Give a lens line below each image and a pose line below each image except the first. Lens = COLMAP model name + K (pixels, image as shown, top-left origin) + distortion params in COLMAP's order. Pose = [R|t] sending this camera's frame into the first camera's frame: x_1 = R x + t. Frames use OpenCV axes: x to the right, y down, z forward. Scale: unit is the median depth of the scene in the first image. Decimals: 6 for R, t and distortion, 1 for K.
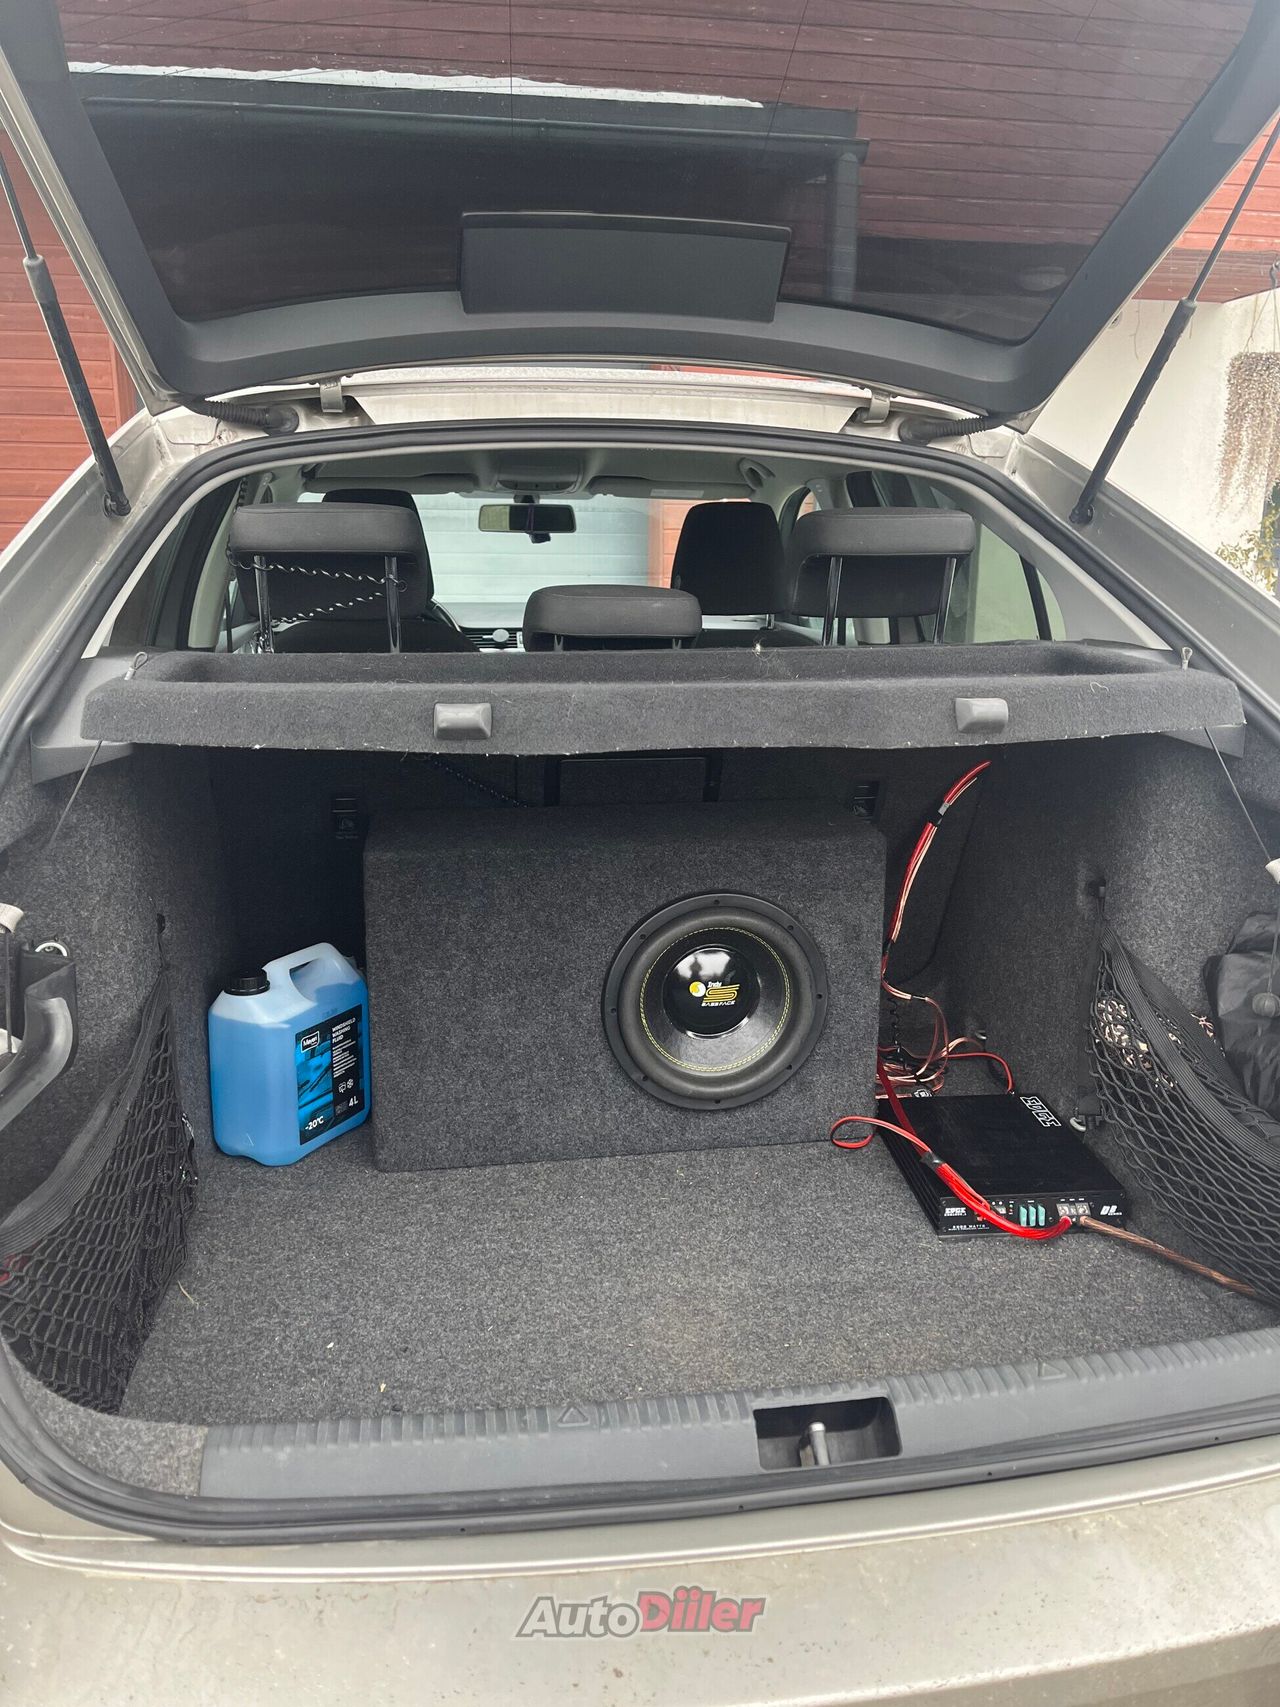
lens RADIAL K [[1319.9, 0, 638.9], [0, 1319.9, 862.8], [0, 0, 1]] dist [0.040692, -0.034694]
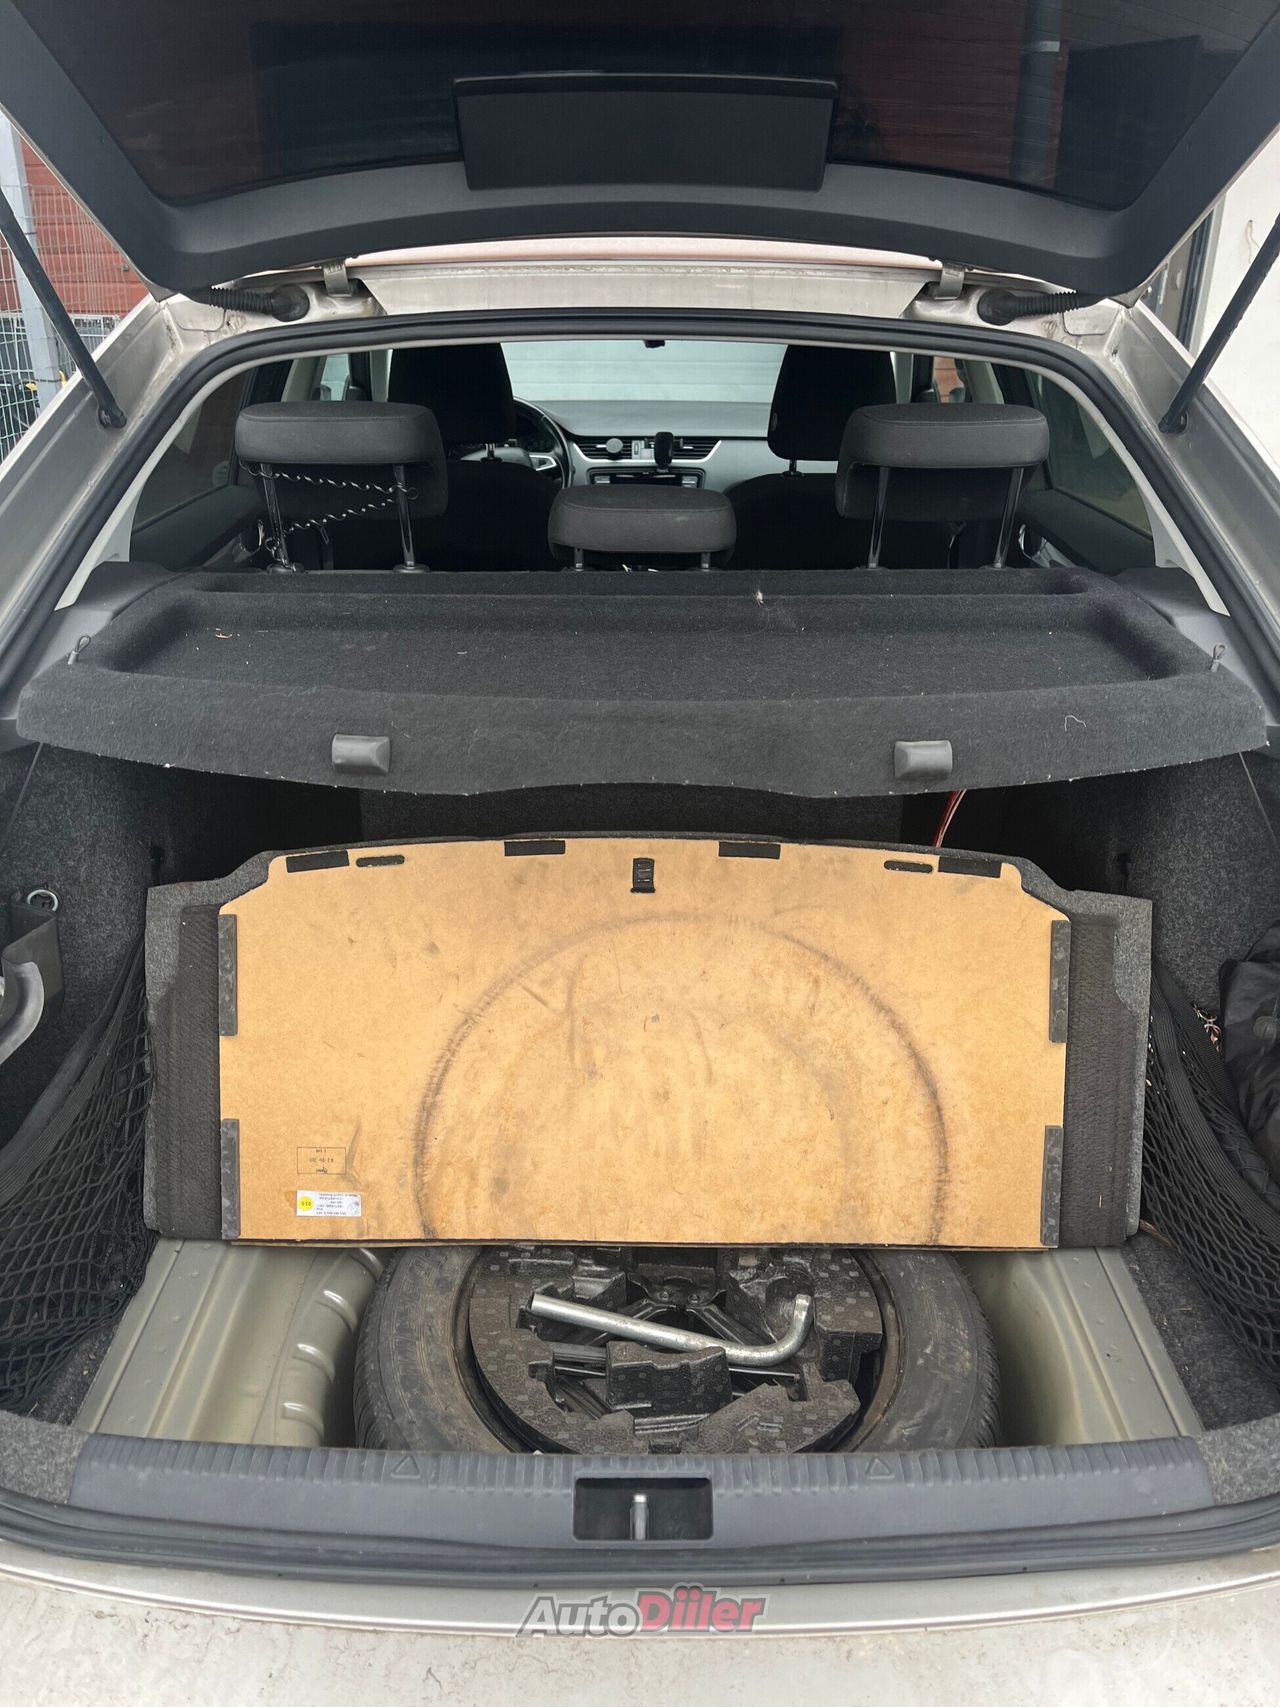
lens RADIAL K [[1305.0, 0, 661.5], [0, 1305.0, 848.9], [0, 0, 1]] dist [0.046171, -0.049557]
pose [[0.986523, 0.068695, -0.148504, 0.175107], [-0.034389, 0.974377, 0.222278, -0.197806], [0.159968, -0.214175, 0.963607, 0.073082]]
